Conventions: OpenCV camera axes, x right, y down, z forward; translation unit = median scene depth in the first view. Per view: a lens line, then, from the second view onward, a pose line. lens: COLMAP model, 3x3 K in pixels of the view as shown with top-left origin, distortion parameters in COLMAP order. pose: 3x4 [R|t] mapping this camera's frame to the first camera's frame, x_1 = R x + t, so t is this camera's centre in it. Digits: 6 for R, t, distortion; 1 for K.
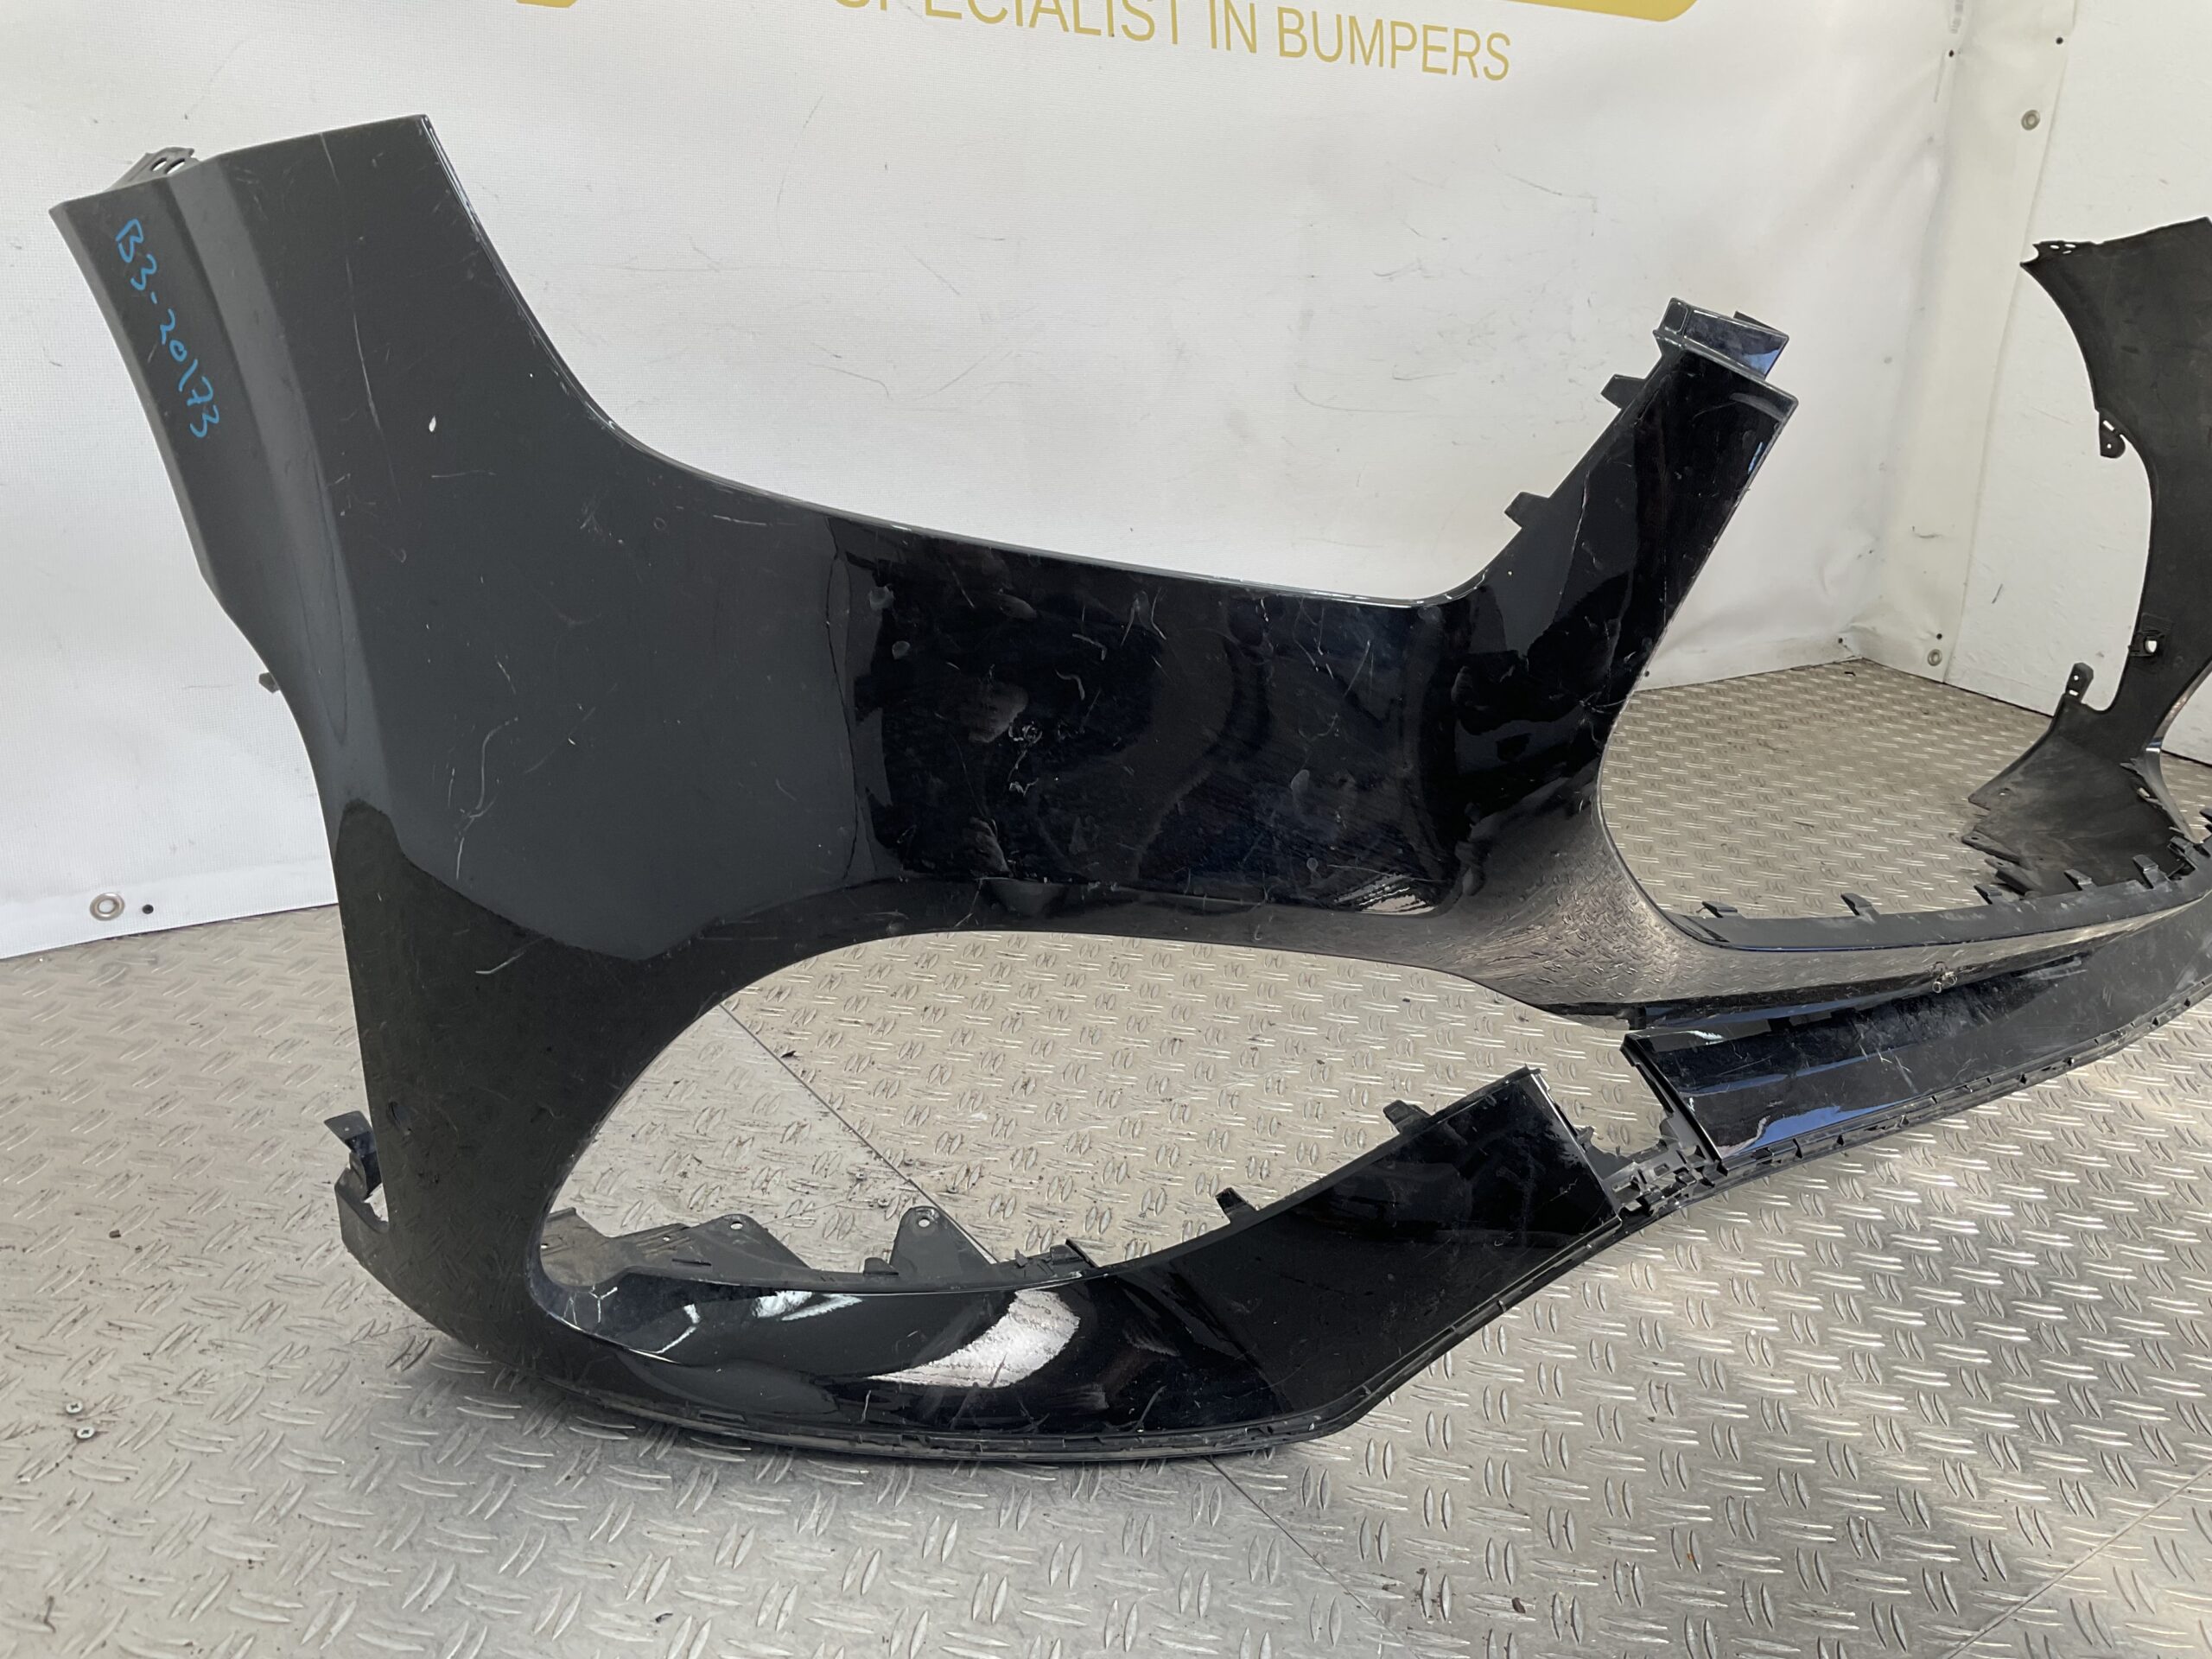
lens RADIAL K [[1809.6, 0, 1114.6], [0, 1809.6, 827.1], [0, 0, 1]] dist [0.002326, -0.014218]
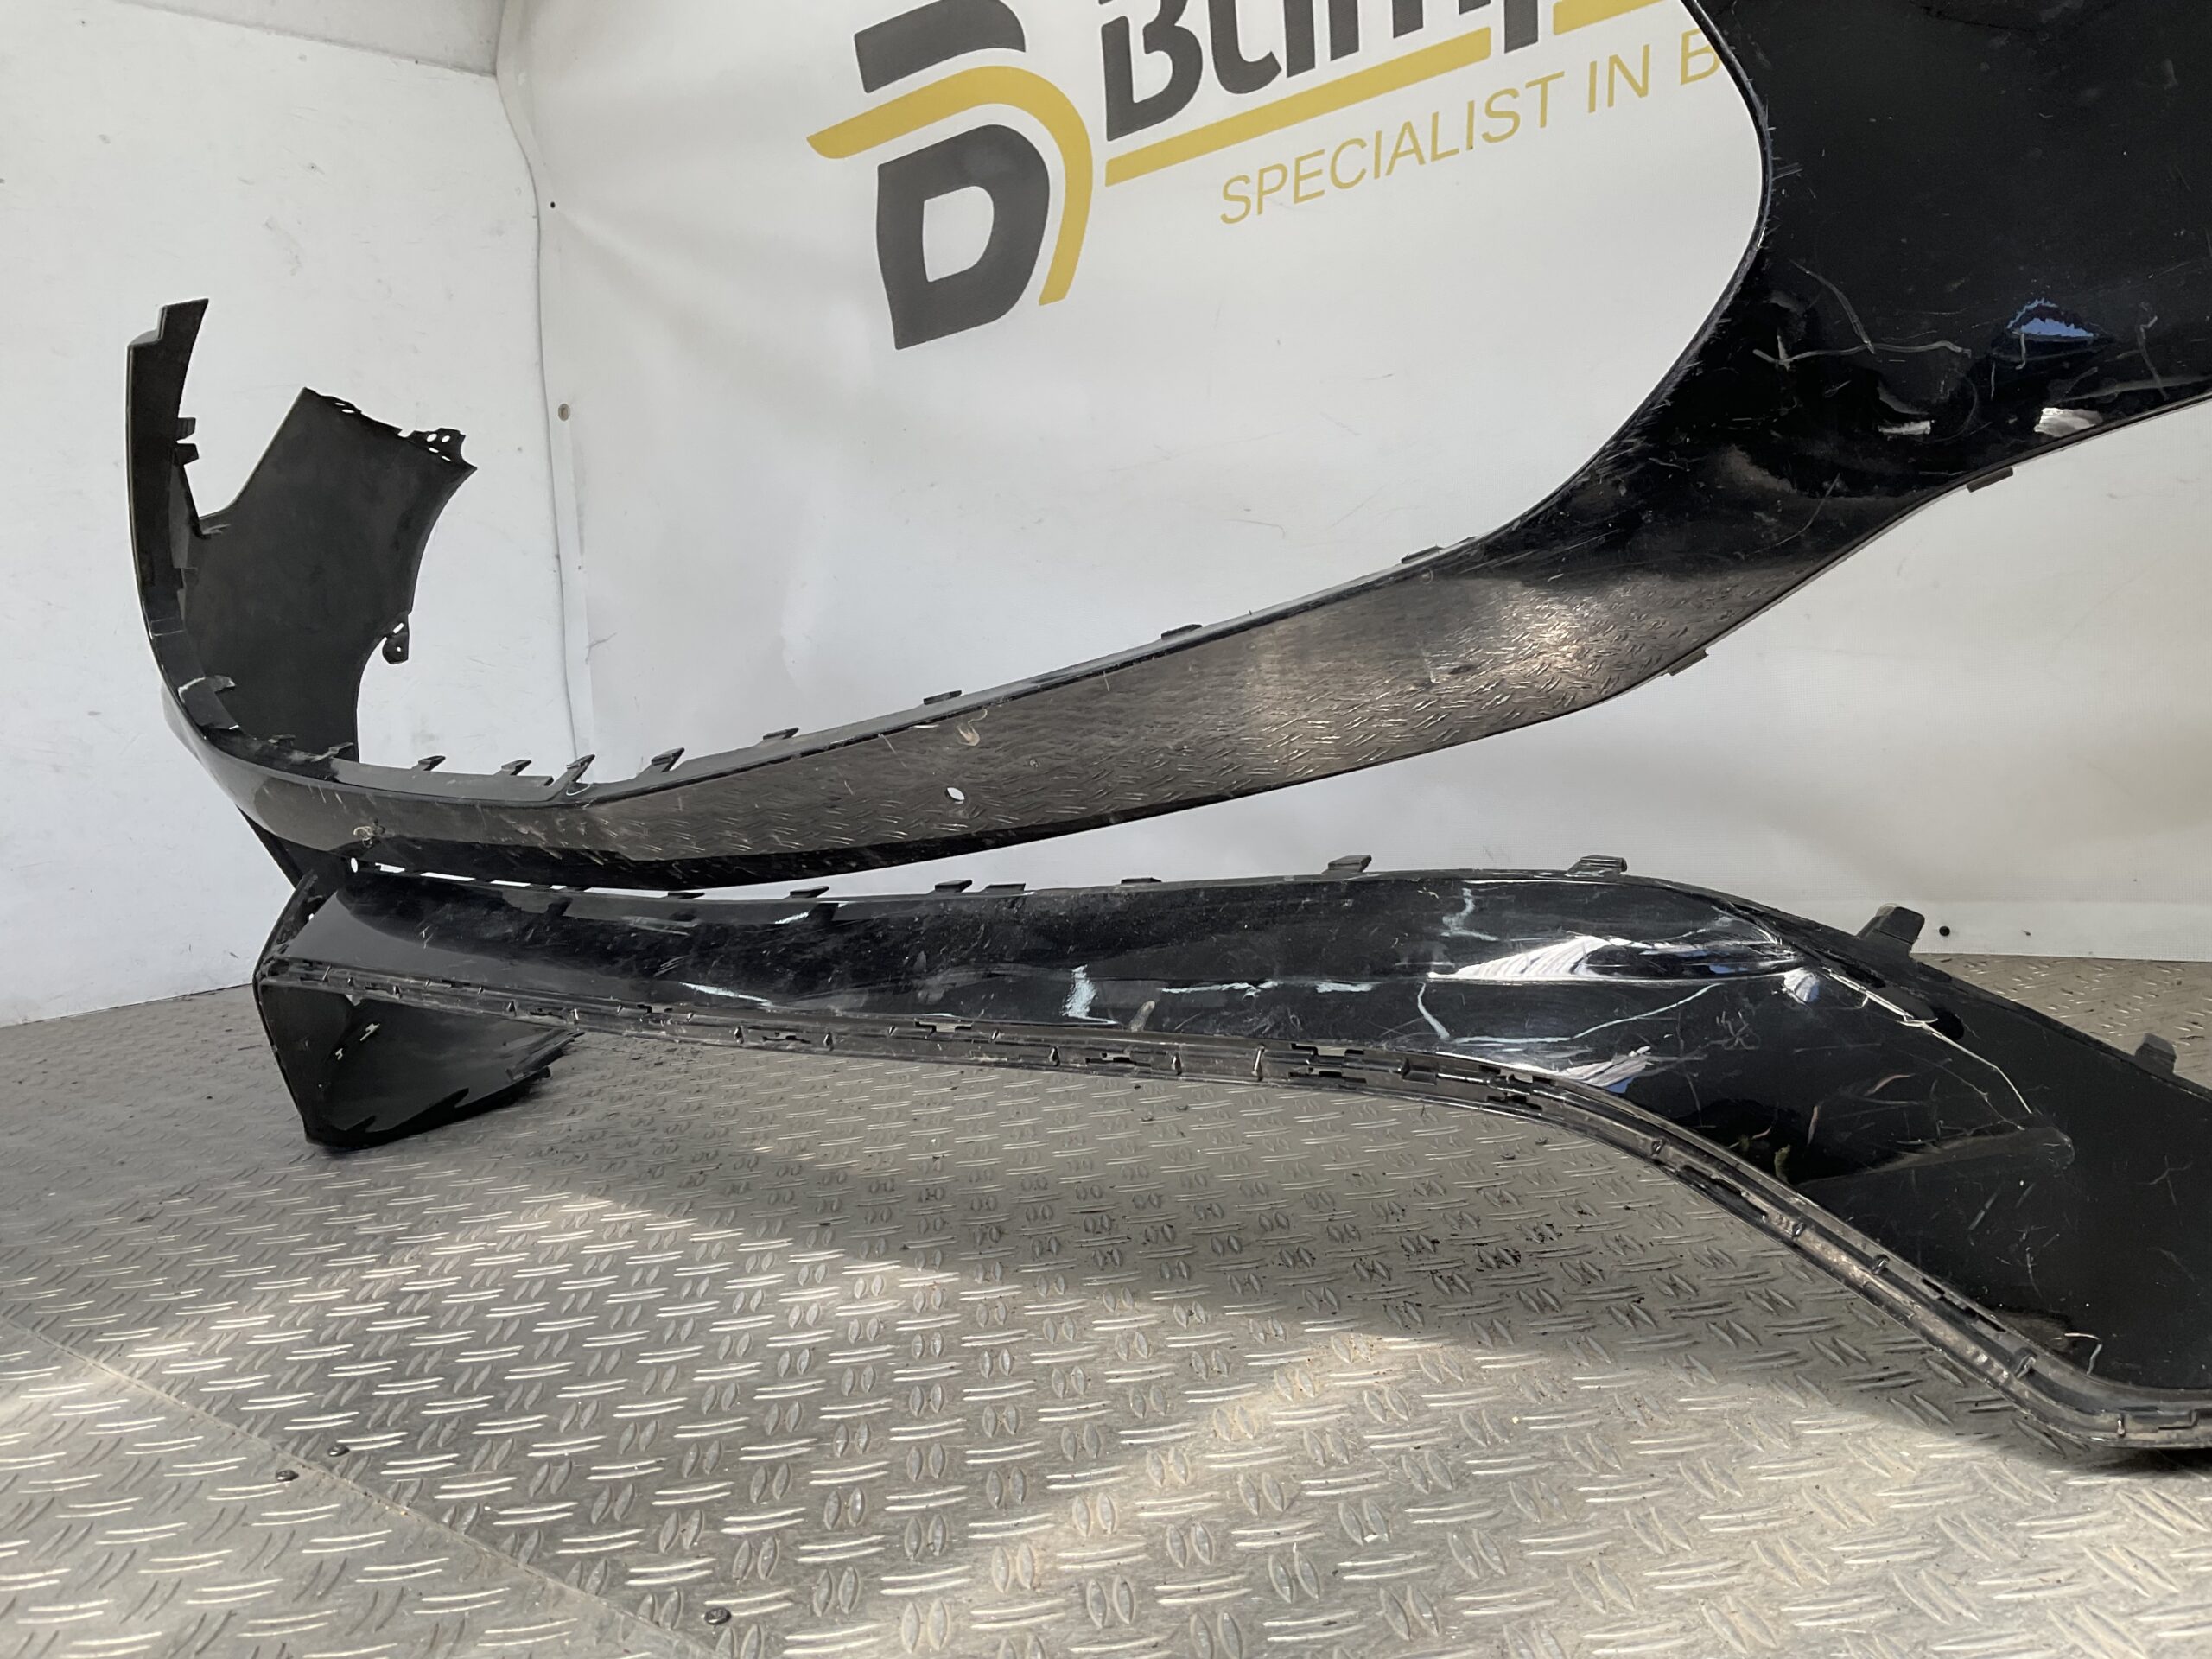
lens RADIAL K [[1827.6, 0, 1106.0], [0, 1827.6, 829.5], [0, 0, 1]] dist [0.131260, -0.297607]
pose [[0.226144, -0.011867, -0.974022, 1.423201], [-0.230891, 0.970777, -0.065435, 0.049008], [0.946334, 0.239691, 0.216795, 1.049799]]
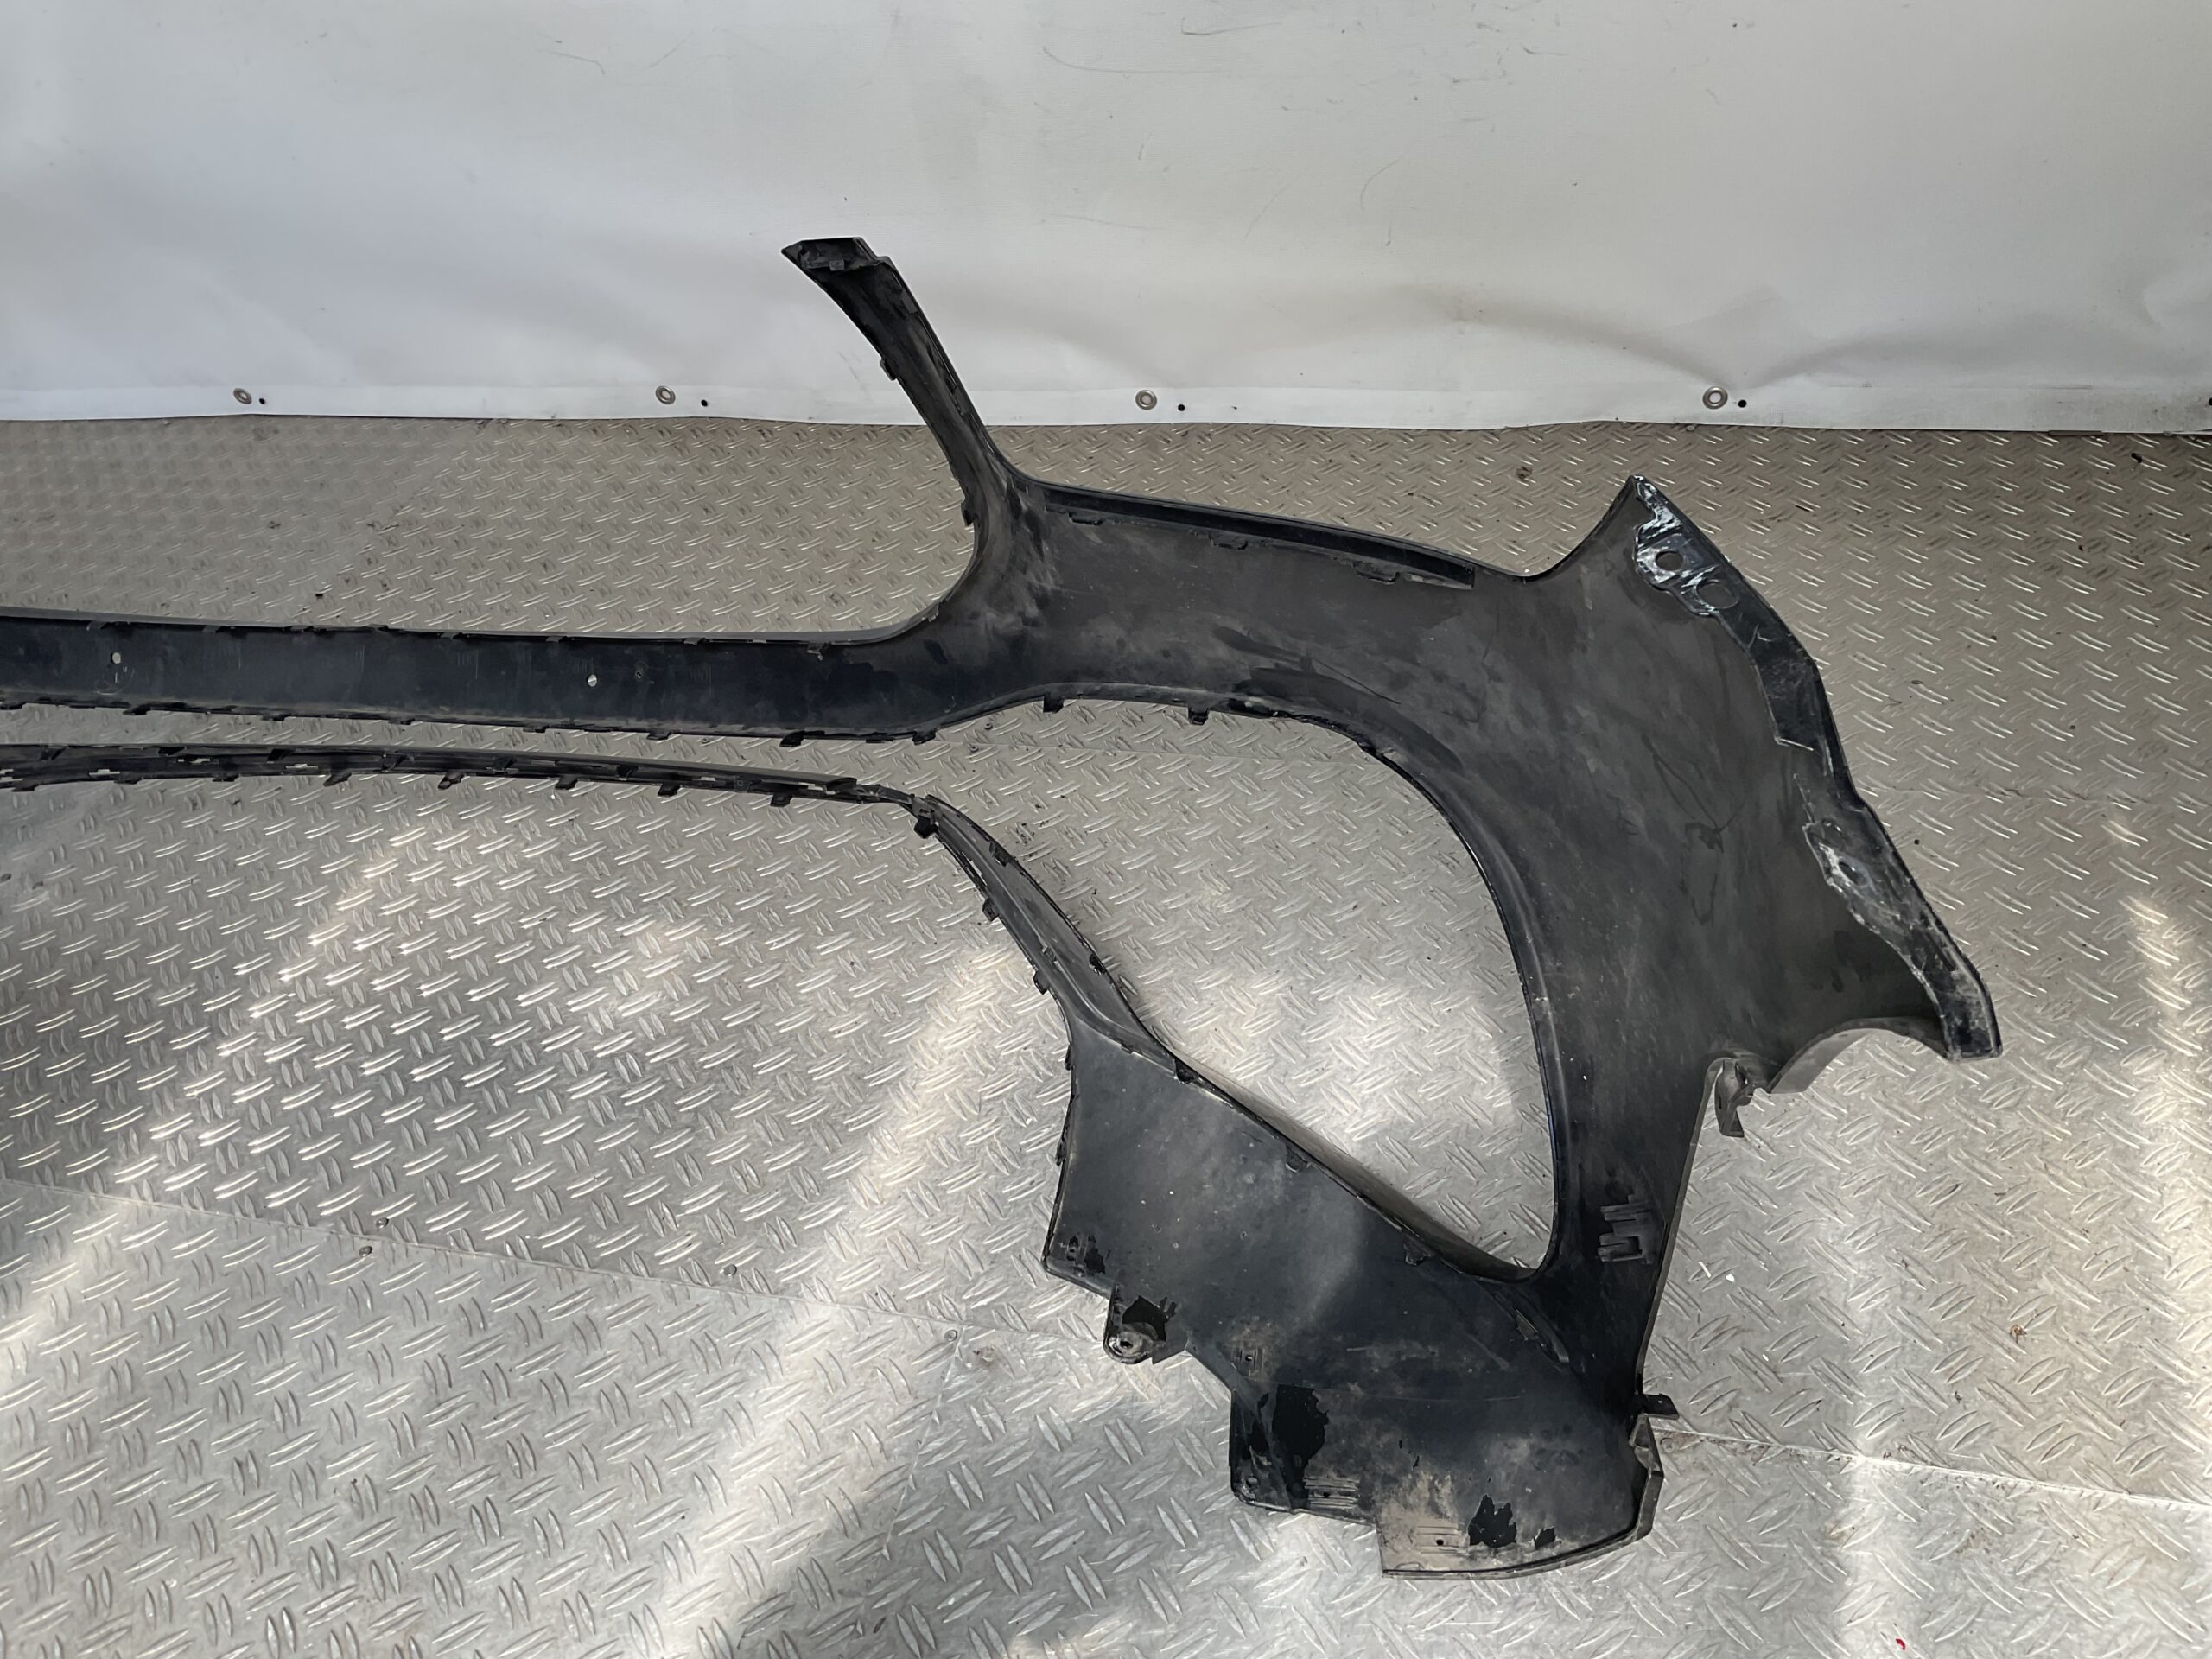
lens RADIAL K [[1792.1, 0, 1095.5], [0, 1792.1, 840.2], [0, 0, 1]] dist [0.092233, -0.179215]
pose [[0.629672, 0.370480, -0.682831, 1.628924], [-0.108188, 0.912215, 0.395170, -0.433255], [0.769291, -0.174953, 0.614478, 0.646884]]
